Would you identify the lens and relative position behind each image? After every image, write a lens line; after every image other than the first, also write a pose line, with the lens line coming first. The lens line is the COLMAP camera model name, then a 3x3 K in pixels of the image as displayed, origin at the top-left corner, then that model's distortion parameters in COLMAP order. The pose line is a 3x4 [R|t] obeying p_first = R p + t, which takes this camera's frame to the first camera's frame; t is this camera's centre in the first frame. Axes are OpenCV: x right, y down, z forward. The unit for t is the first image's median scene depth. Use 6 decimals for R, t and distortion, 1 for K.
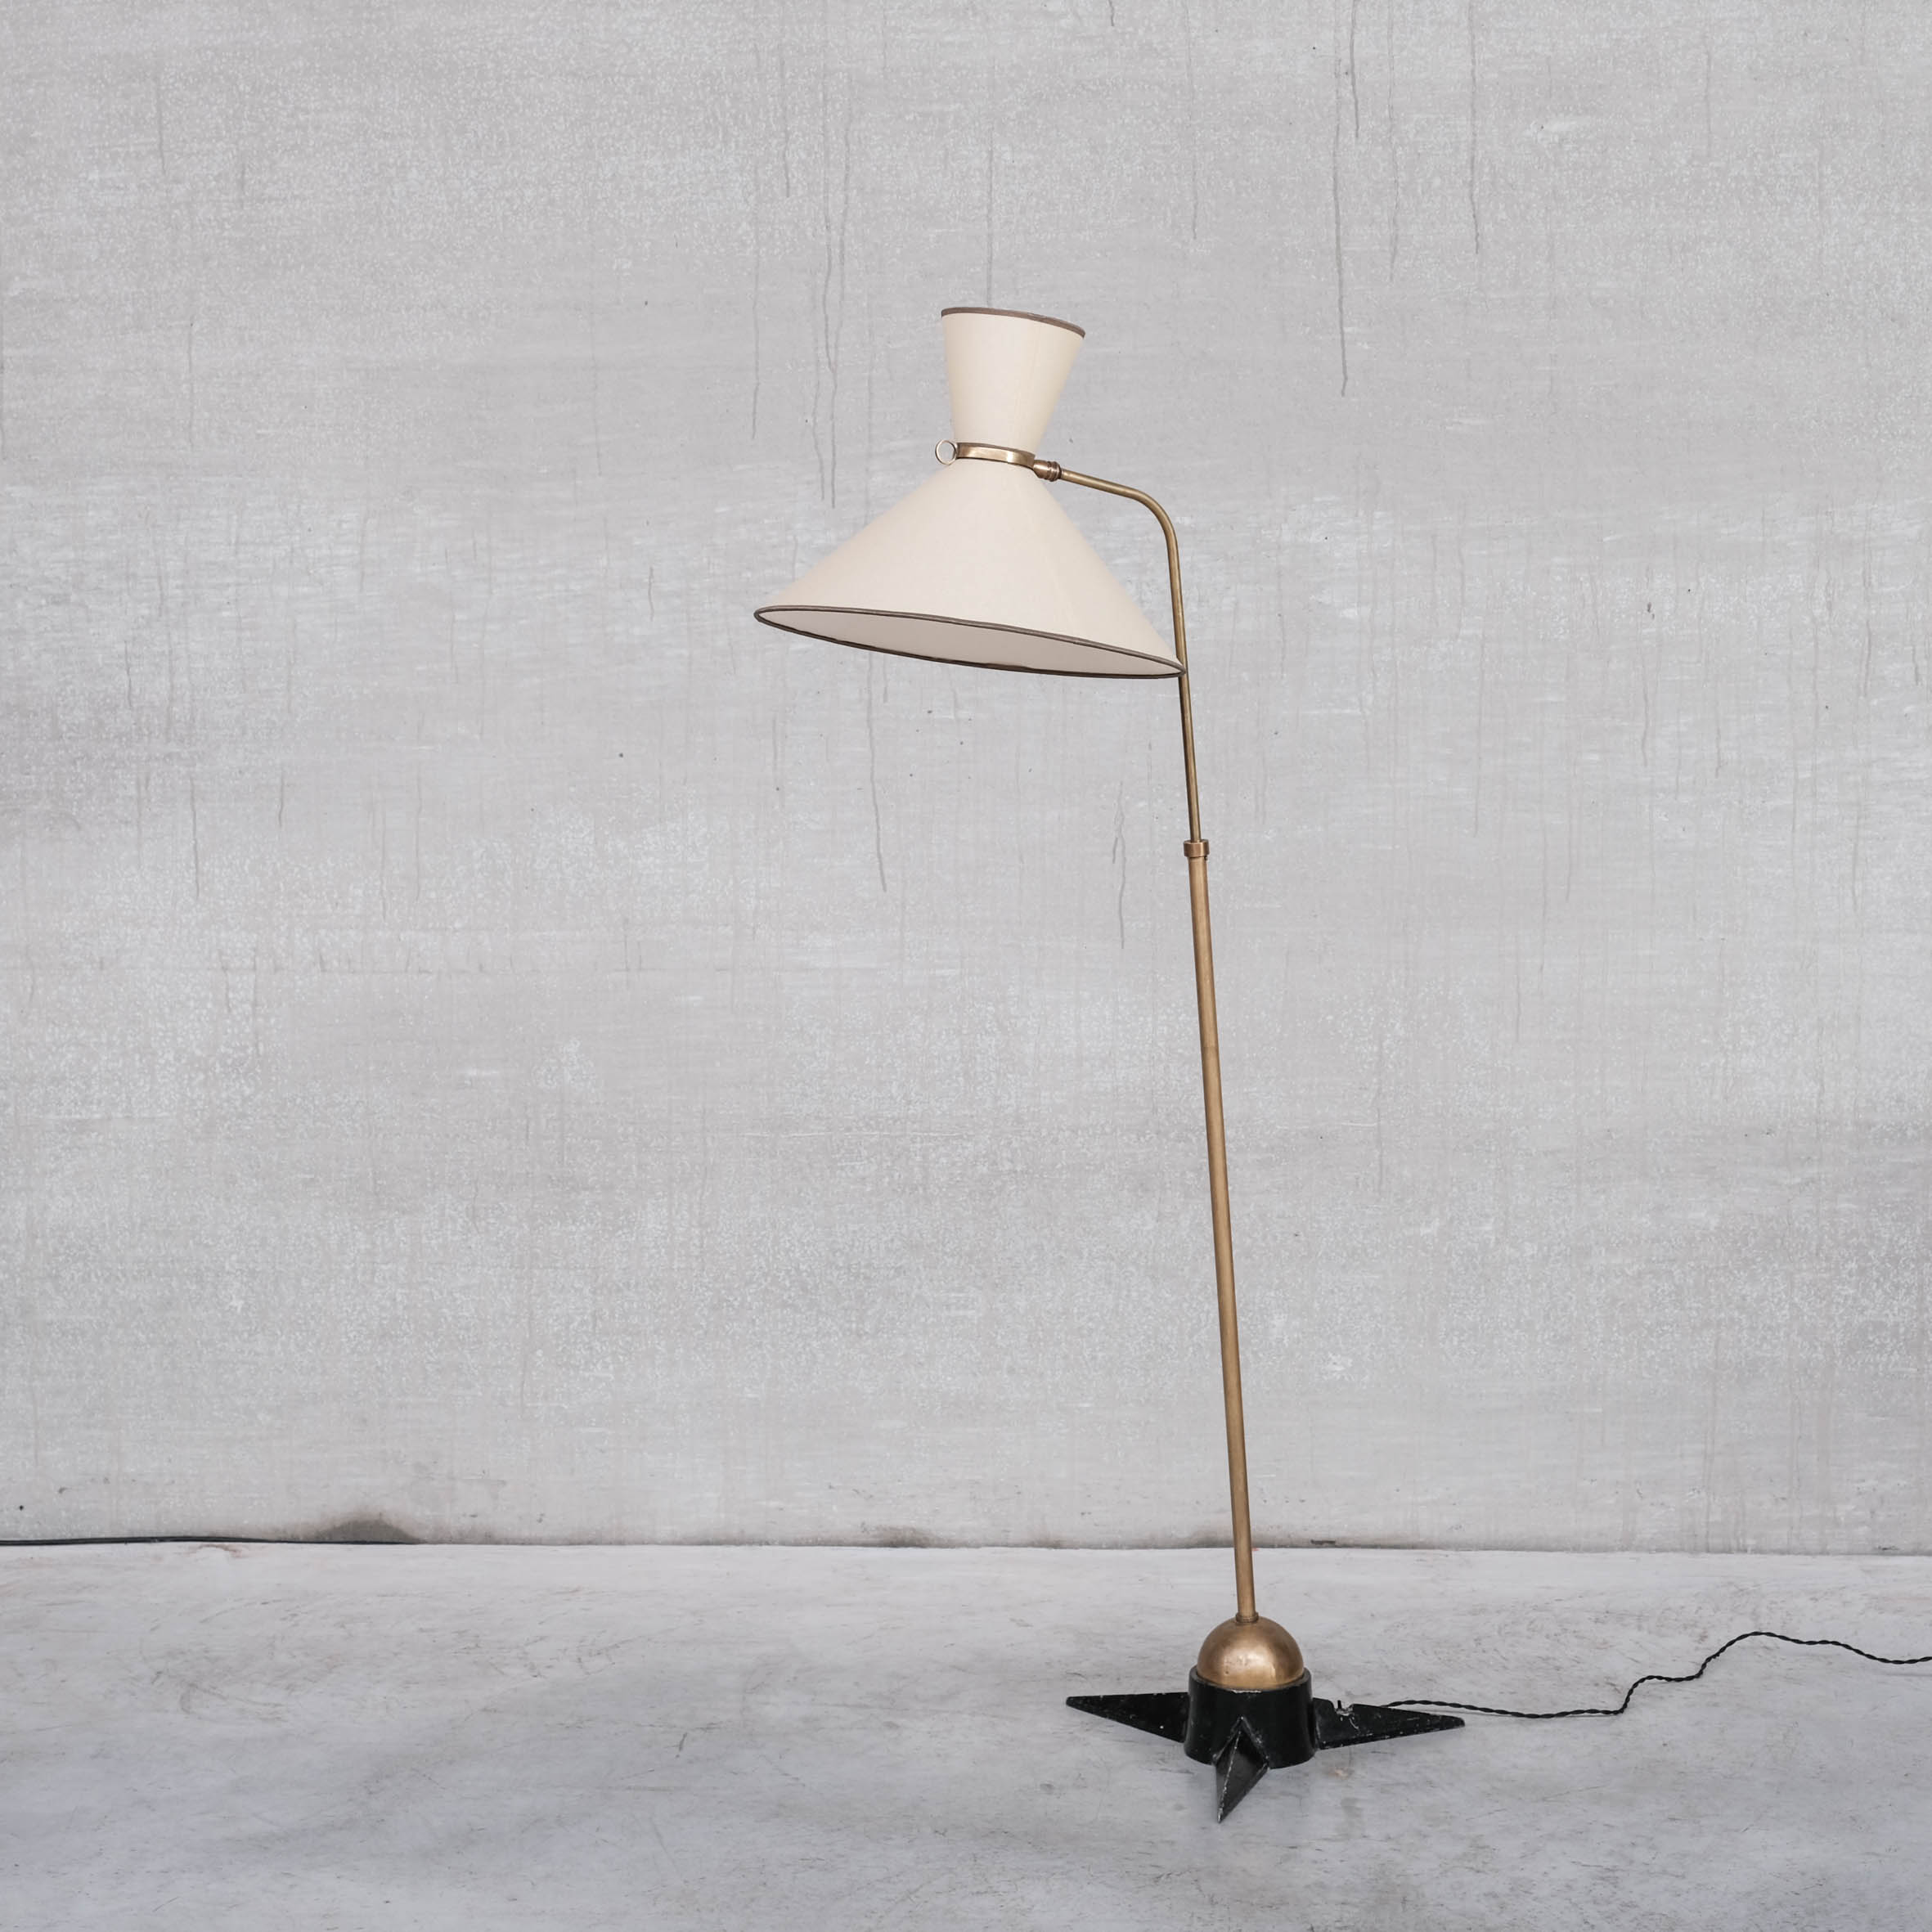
lens RADIAL K [[4373.7, 0, 958.6], [0, 4373.7, 967.4], [0, 0, 1]] dist [0.060375, 0.000000]
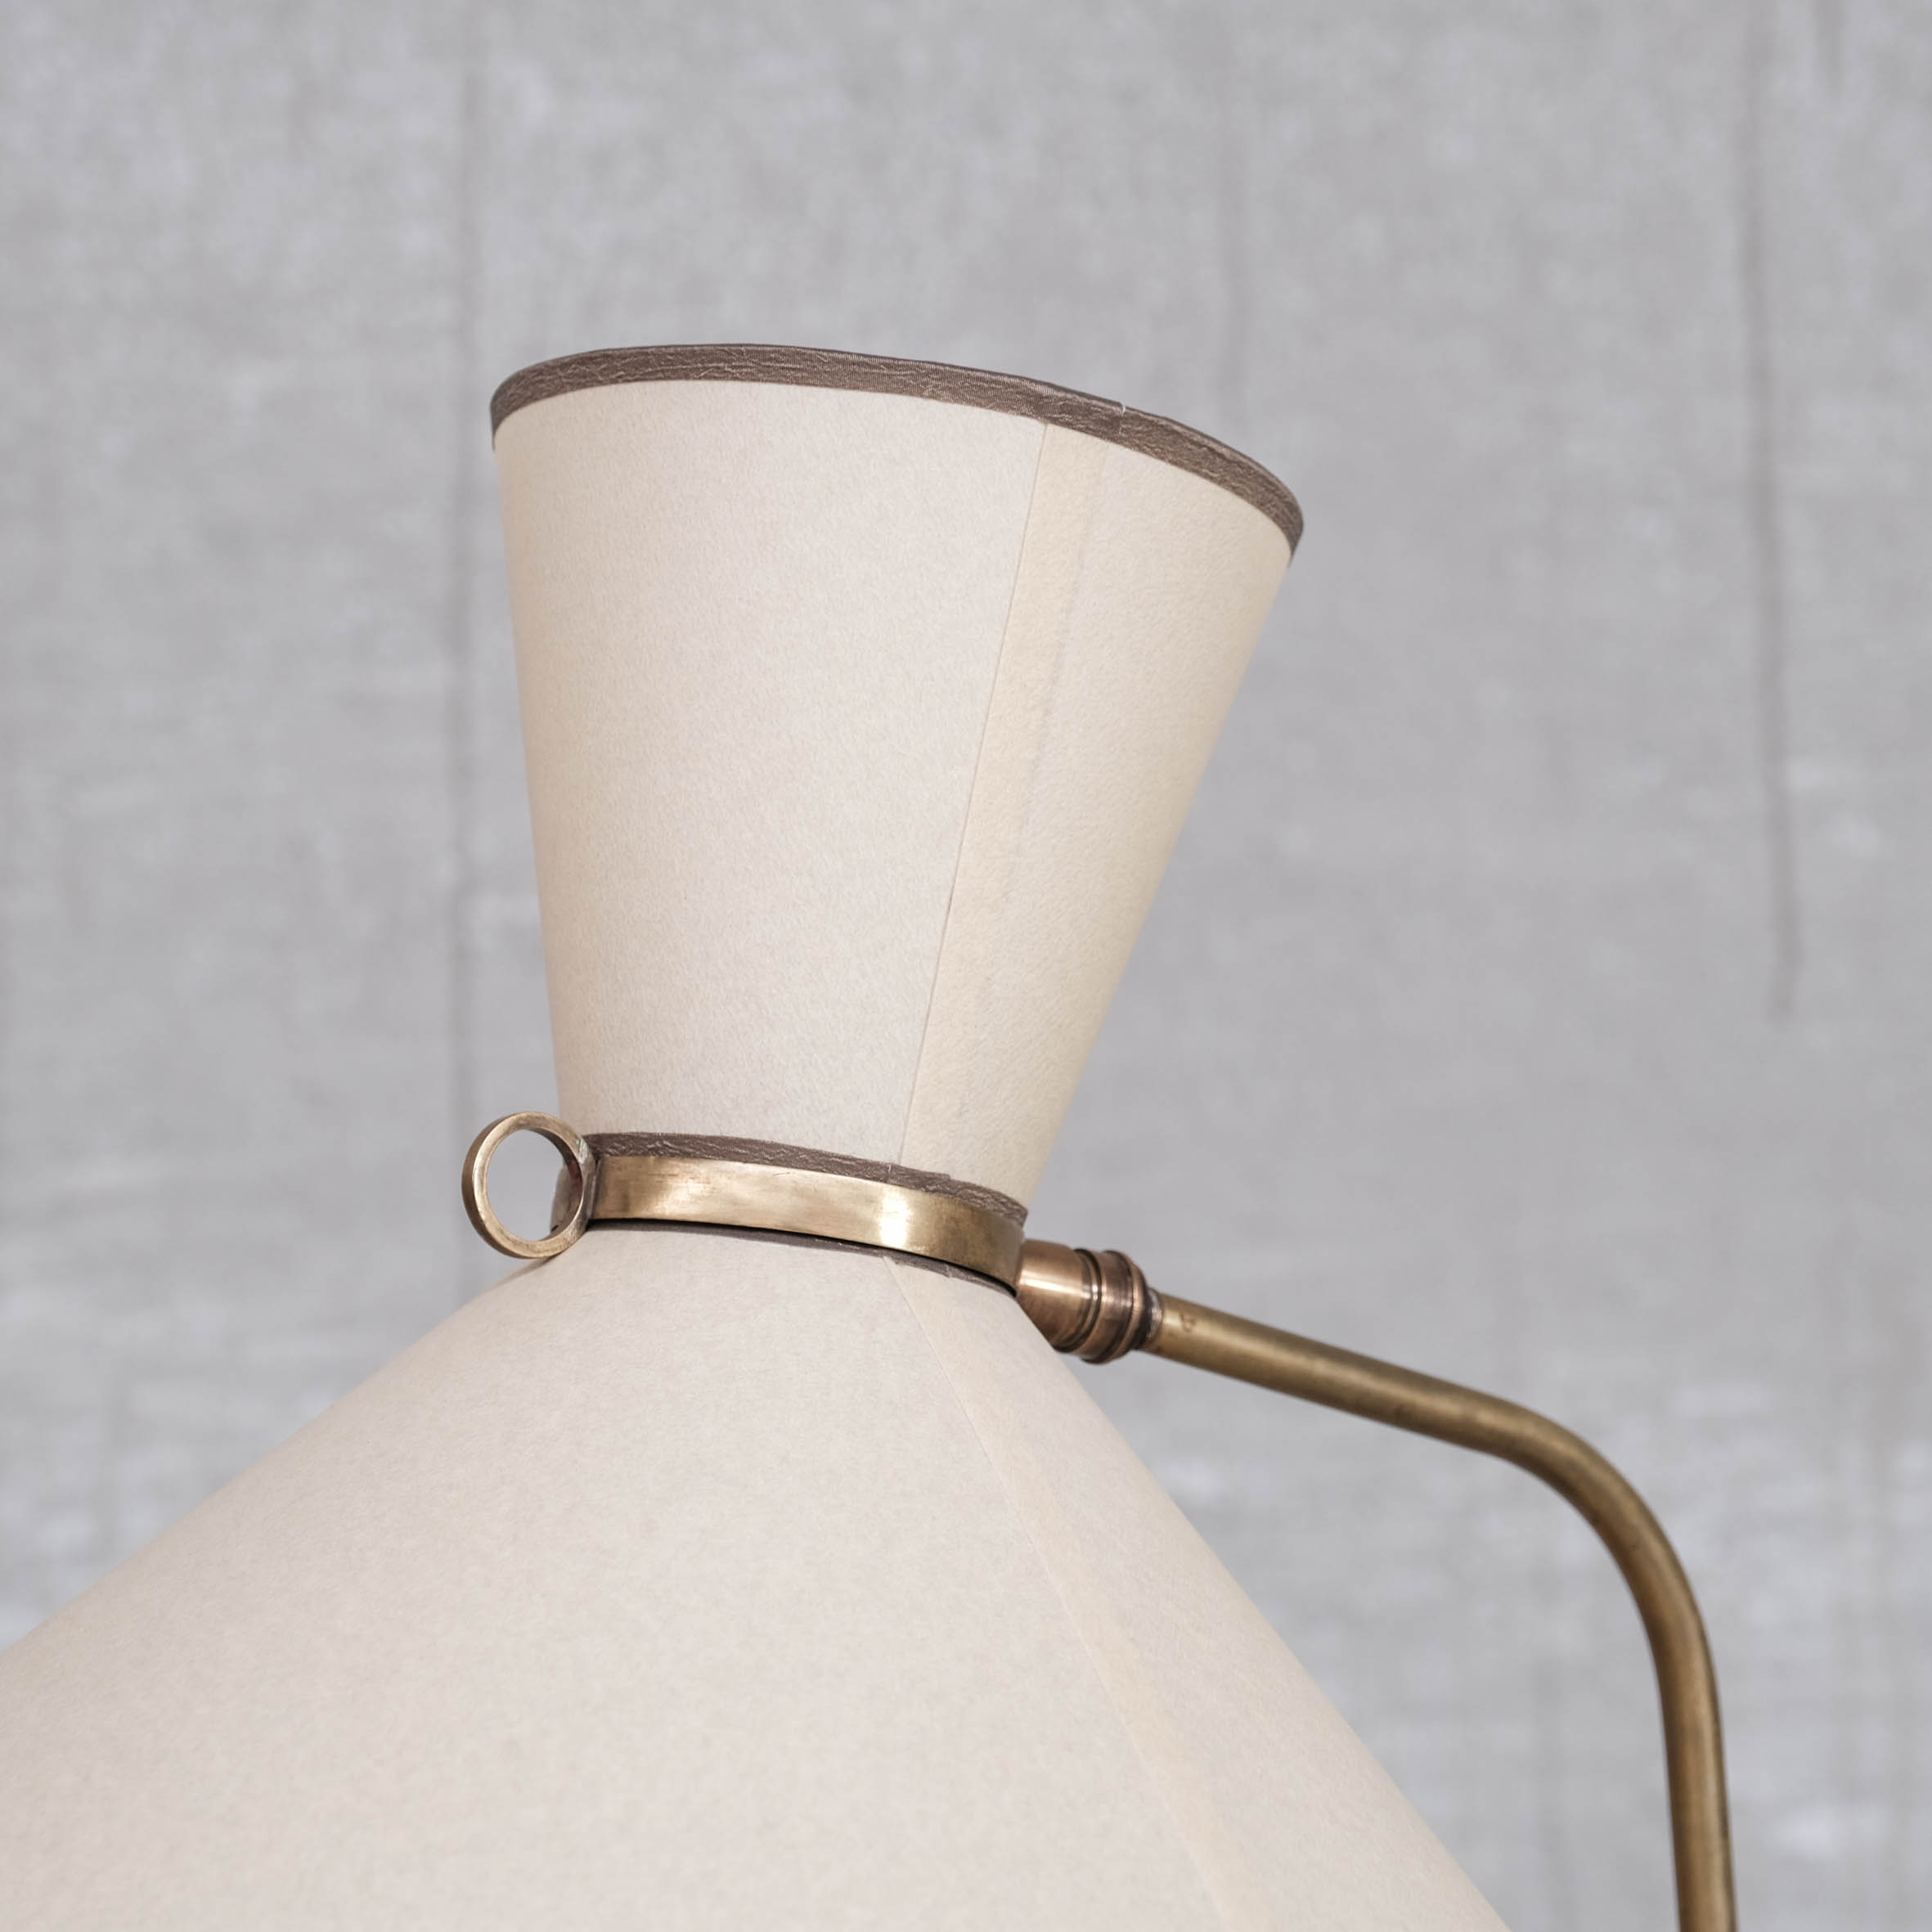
lens RADIAL K [[6996.3, 0, 967.5], [0, 6996.3, 971.0], [0, 0, 1]] dist [0.056447, 0.000000]
pose [[0.991672, 0.016156, 0.127769, -0.016265], [0.003851, 0.987936, -0.154814, -0.067734], [-0.128729, 0.154017, 0.979647, 0.589868]]
